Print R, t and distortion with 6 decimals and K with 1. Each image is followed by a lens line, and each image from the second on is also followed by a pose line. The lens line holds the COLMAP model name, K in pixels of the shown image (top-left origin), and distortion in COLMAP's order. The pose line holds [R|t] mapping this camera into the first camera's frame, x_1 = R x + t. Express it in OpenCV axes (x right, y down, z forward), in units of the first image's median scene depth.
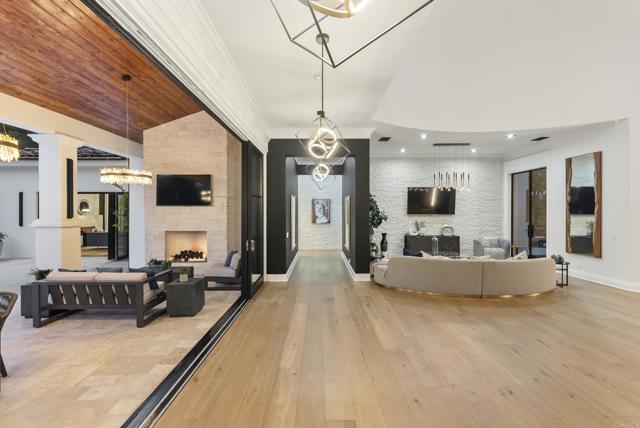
lens RADIAL K [[291.5, 0, 318.8], [0, 291.5, 213.1], [0, 0, 1]] dist [-0.004759, 0.000036]
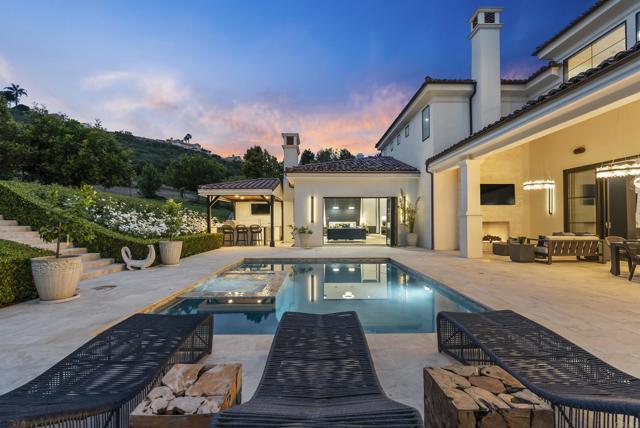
lens RADIAL K [[291.5, 0, 322.8], [0, 291.5, 216.9], [0, 0, 1]] dist [-0.004759, 0.000036]
pose [[0.999833, -0.001593, 0.018204, -1.219052], [0.002033, 0.999706, -0.024157, 0.063235], [-0.018160, 0.024190, 0.999542, -0.425488]]
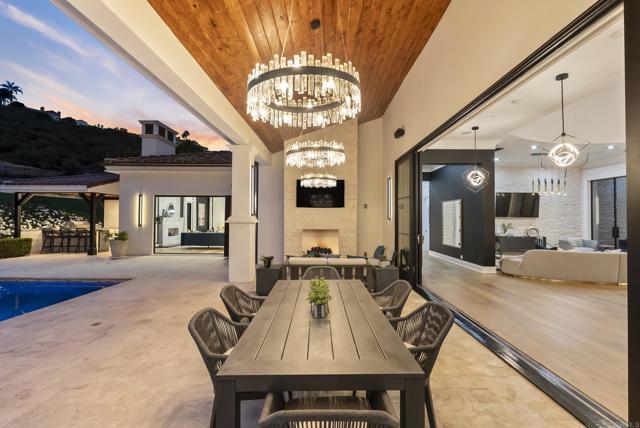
lens RADIAL K [[291.5, 0, 319.9], [0, 291.5, 209.7], [0, 0, 1]] dist [-0.004759, 0.000036]
pose [[0.999975, 0.004937, -0.005150, -0.383564], [-0.005130, 0.999256, -0.038223, 0.023850], [0.004958, 0.038248, 0.999256, -0.110872]]
